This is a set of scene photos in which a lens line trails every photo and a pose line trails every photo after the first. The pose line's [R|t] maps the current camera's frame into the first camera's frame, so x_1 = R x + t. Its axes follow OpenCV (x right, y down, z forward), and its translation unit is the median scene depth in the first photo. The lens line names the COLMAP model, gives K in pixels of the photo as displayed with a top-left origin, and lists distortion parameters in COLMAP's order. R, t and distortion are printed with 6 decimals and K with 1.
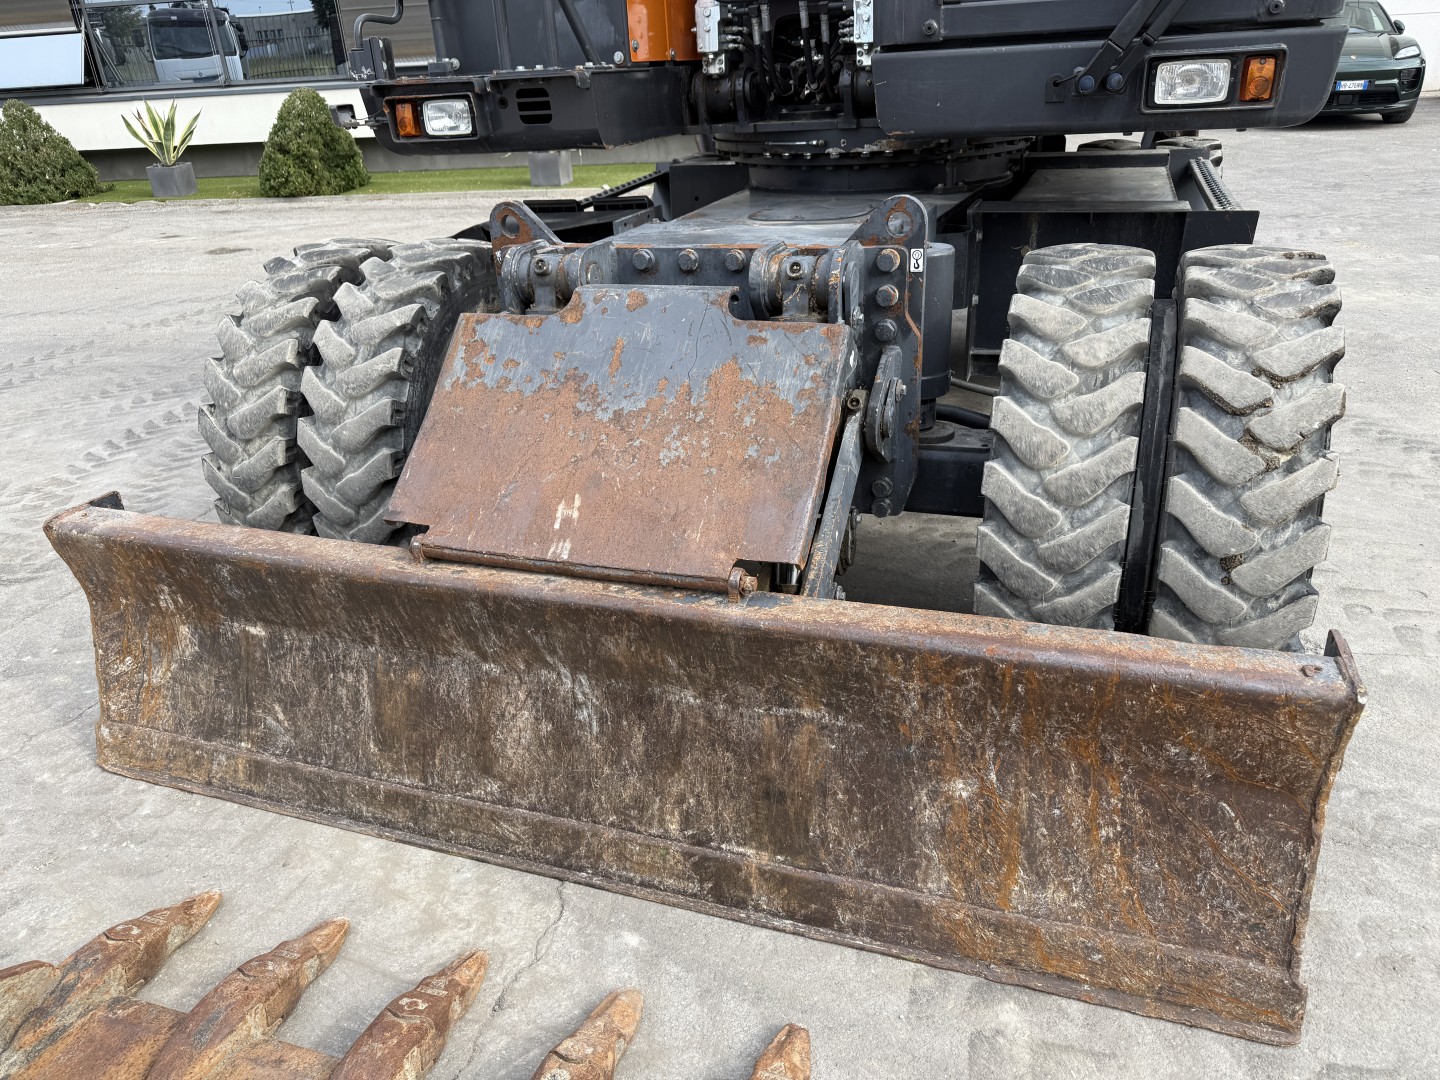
lens RADIAL K [[995.7, 0, 720.0], [0, 995.7, 540.0], [0, 0, 1]] dist [0.068513, -0.071324]
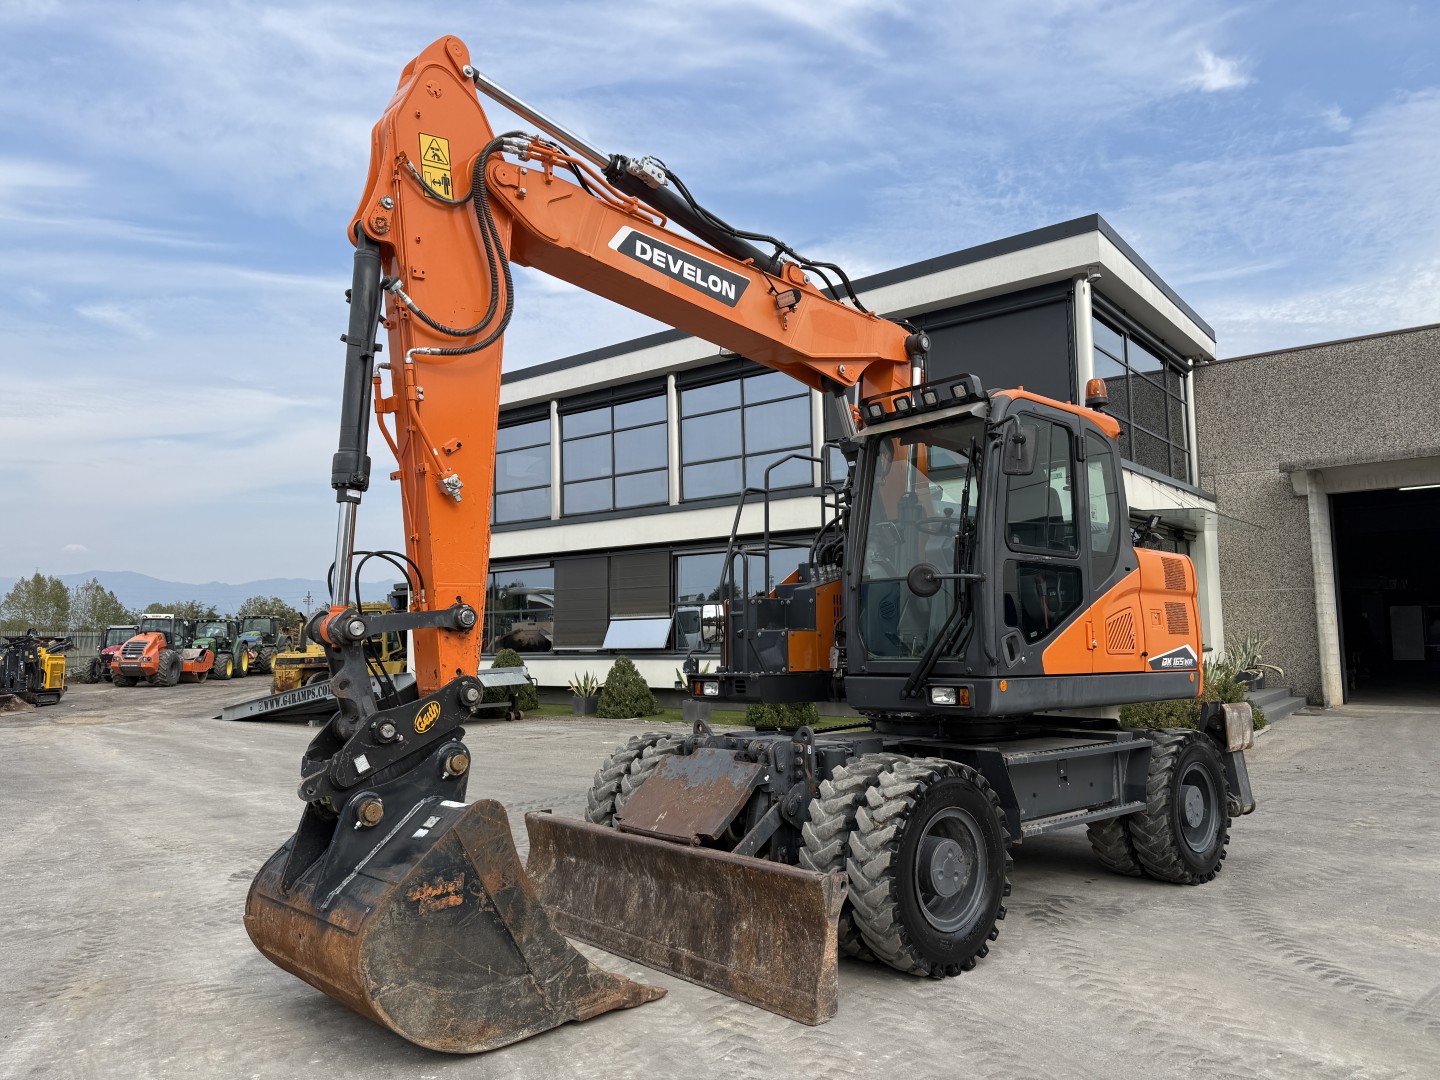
lens RADIAL K [[1018.0, 0, 720.0], [0, 1018.0, 540.0], [0, 0, 1]] dist [-0.000350, -0.000508]
pose [[0.873384, -0.007697, -0.486971, 1.319727], [-0.239442, 0.863906, -0.443095, 0.499171], [0.424108, 0.503594, 0.752679, -1.431212]]
